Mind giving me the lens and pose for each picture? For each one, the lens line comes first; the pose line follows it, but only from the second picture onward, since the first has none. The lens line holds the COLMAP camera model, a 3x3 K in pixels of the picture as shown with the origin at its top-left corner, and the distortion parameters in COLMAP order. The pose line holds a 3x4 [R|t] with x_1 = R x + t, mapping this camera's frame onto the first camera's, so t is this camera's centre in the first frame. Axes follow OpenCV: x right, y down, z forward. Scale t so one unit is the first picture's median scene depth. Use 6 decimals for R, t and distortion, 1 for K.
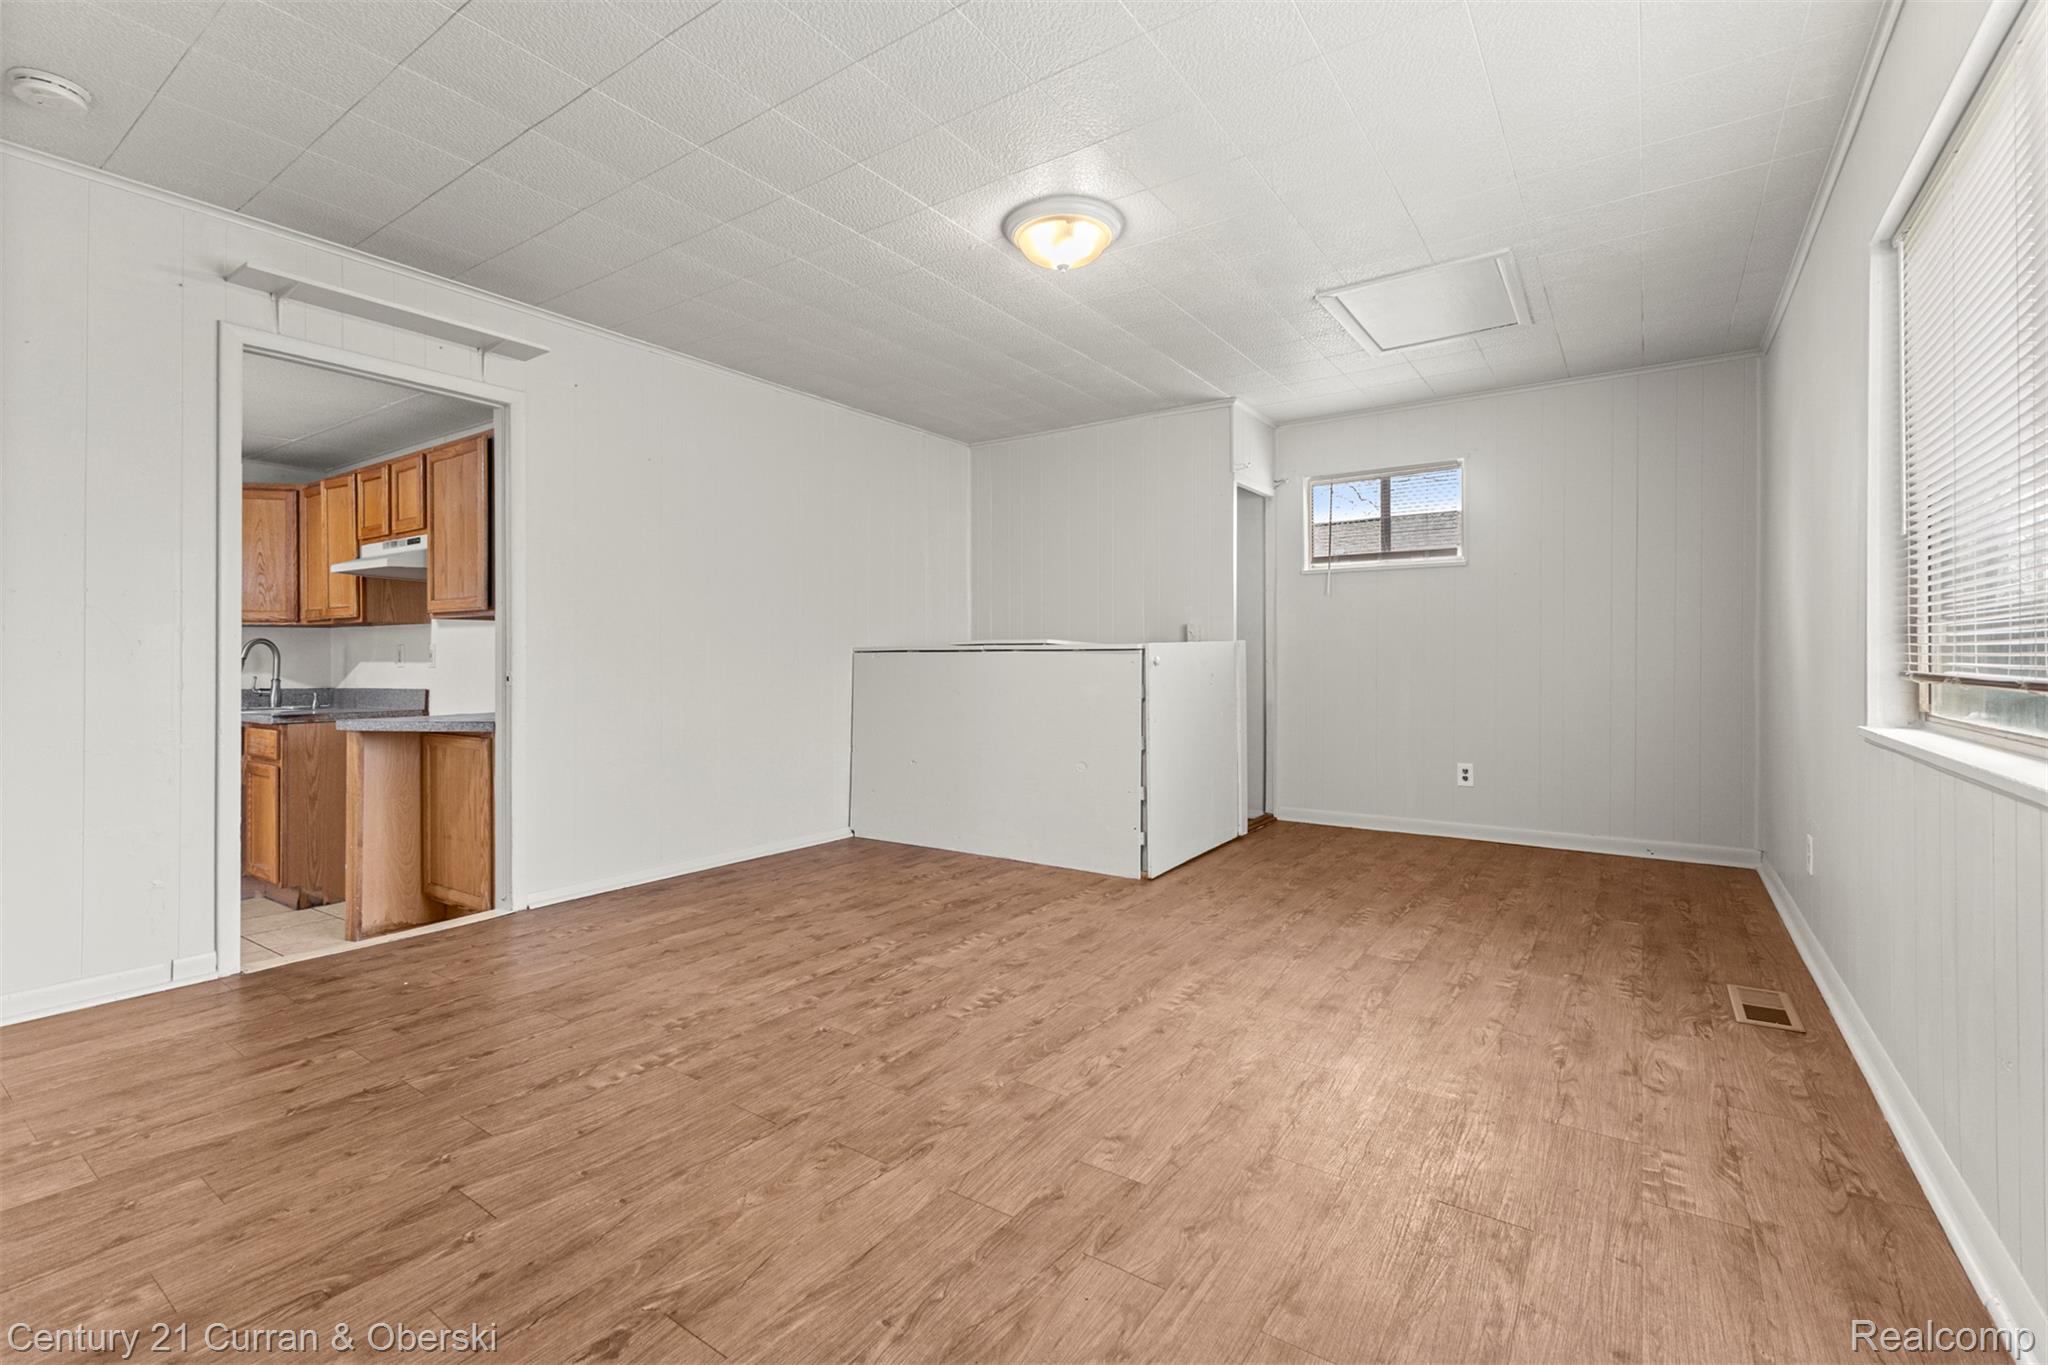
lens RADIAL K [[888.7, 0, 1022.4], [0, 888.7, 661.4], [0, 0, 1]] dist [0.003456, 0.000121]
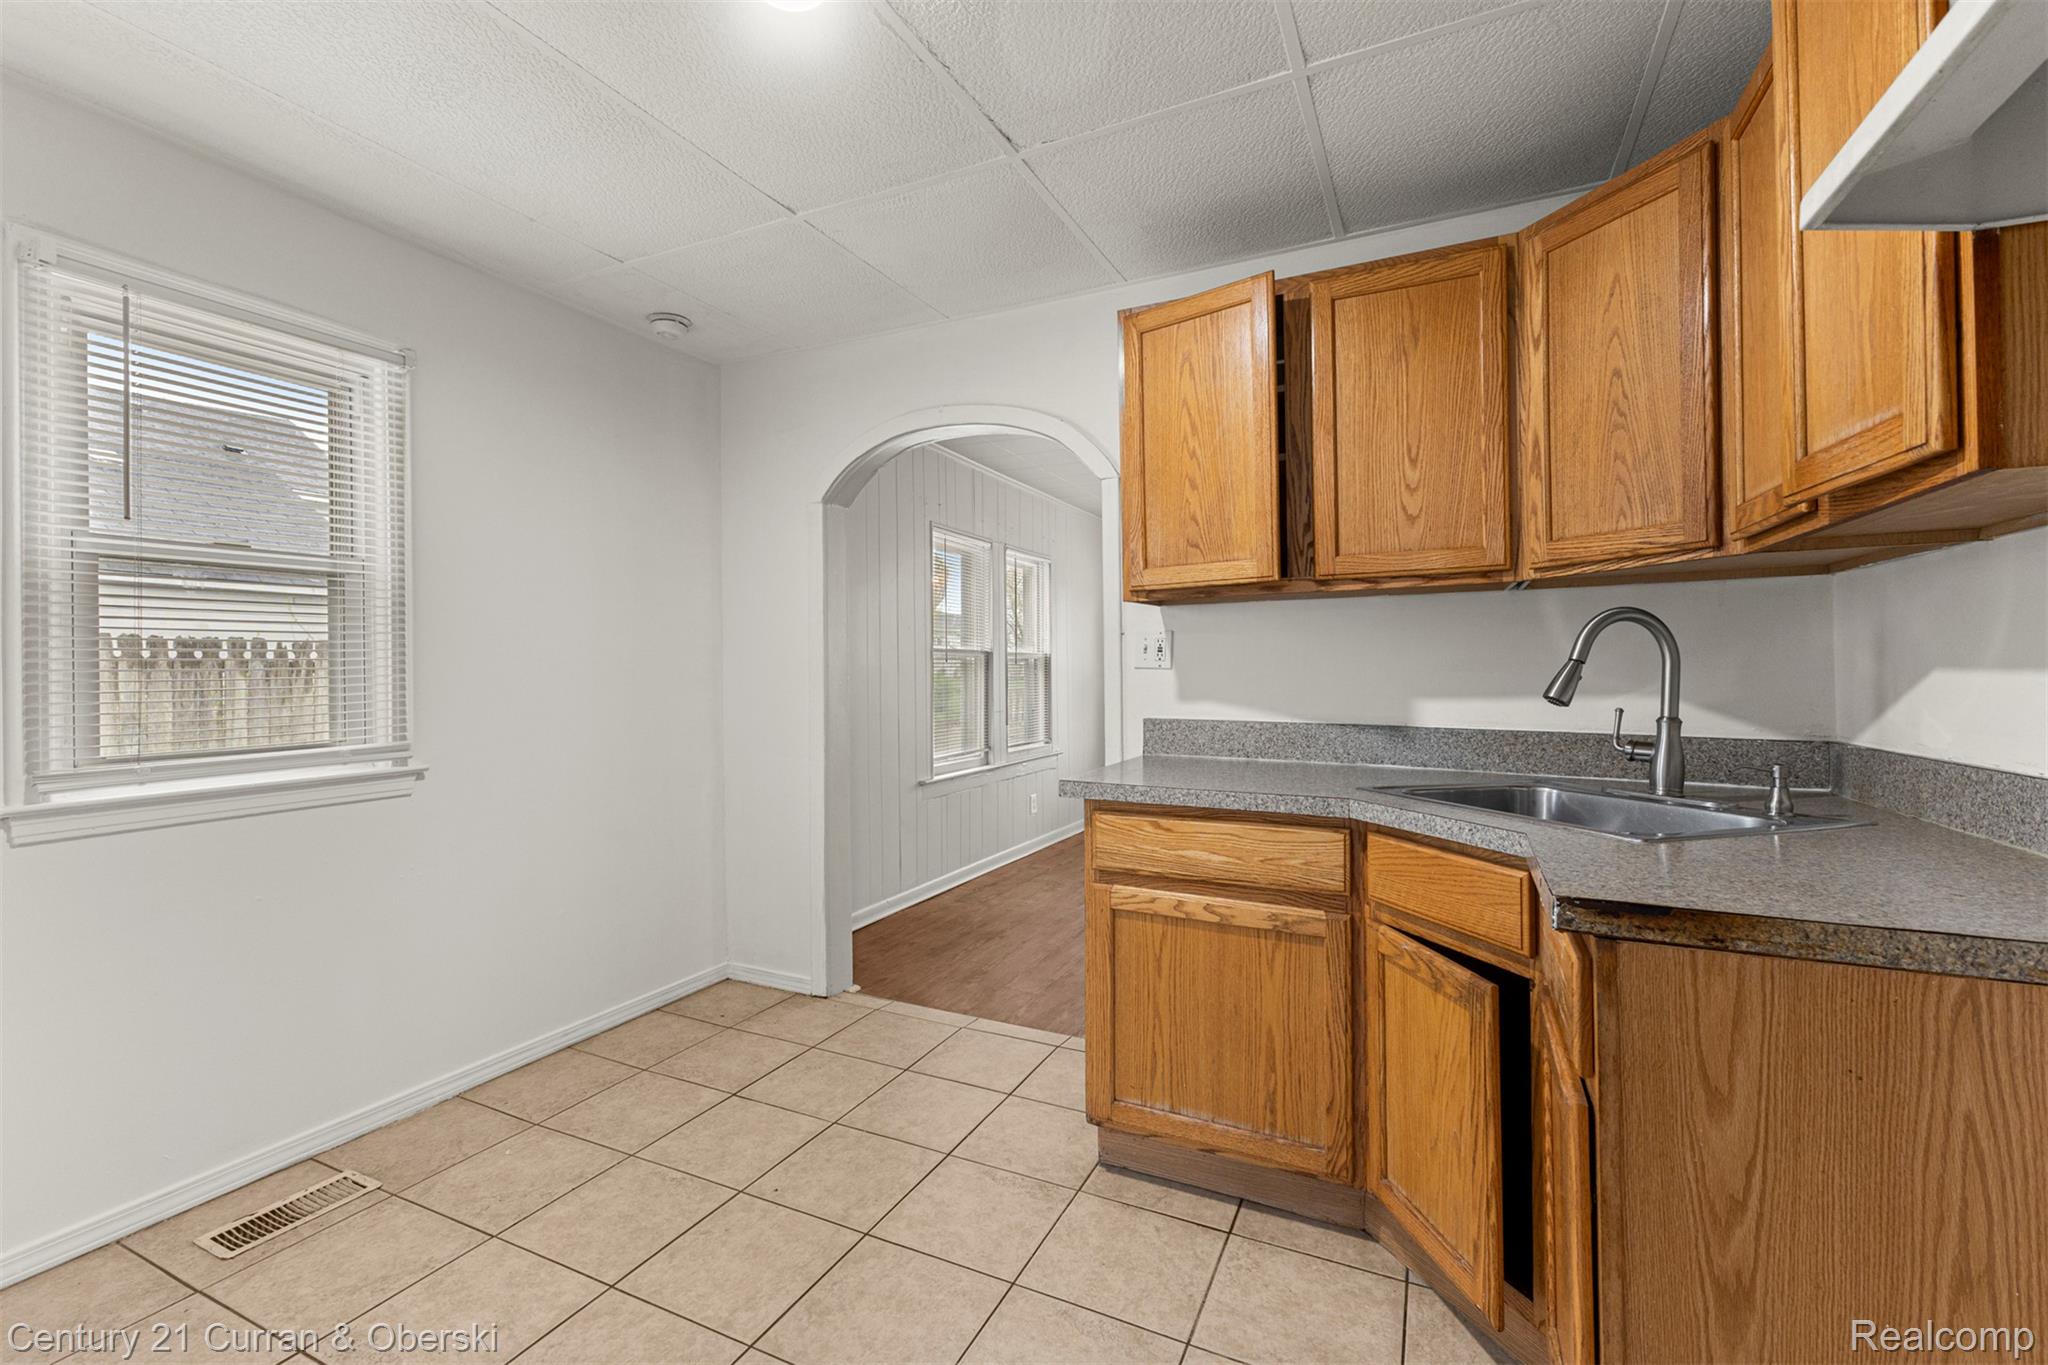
lens RADIAL K [[888.7, 0, 1022.4], [0, 888.7, 661.4], [0, 0, 1]] dist [0.003456, 0.000121]
pose [[0.158314, -0.007474, -0.987360, -0.961570], [0.006153, 0.999959, -0.006583, -0.003585], [0.987370, -0.005033, 0.158354, 1.258853]]
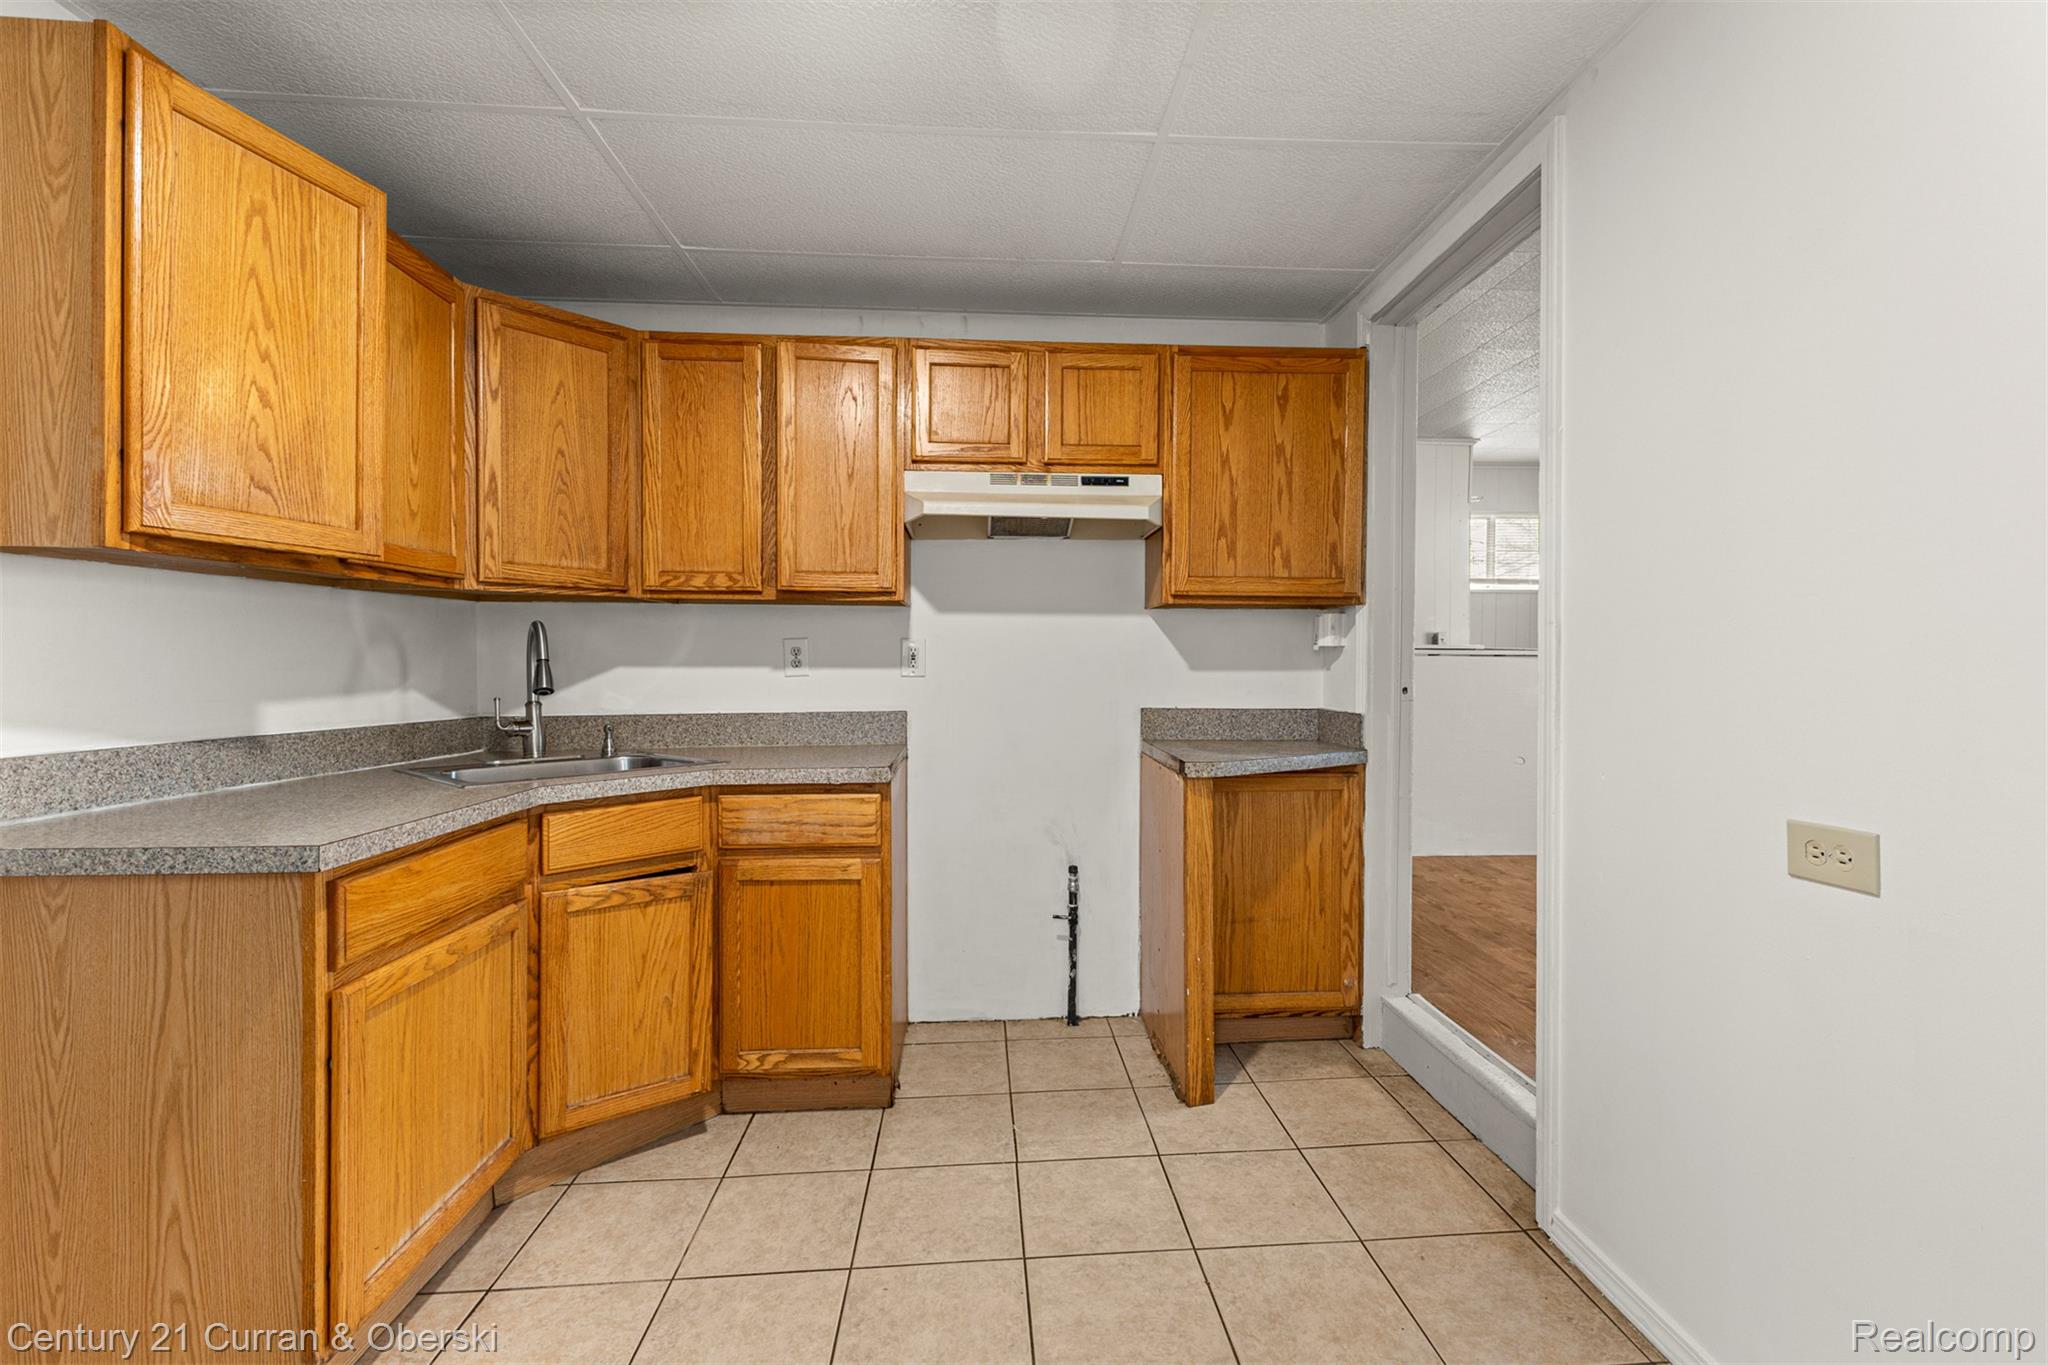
lens RADIAL K [[882.3, 0, 1025.1], [0, 882.3, 674.0], [0, 0, 1]] dist [0.007817, -0.003833]
pose [[0.786414, -0.006984, 0.617661, -1.708141], [-0.001894, 0.999904, 0.013718, -0.005521], [-0.617697, -0.011957, 0.786325, 0.805945]]
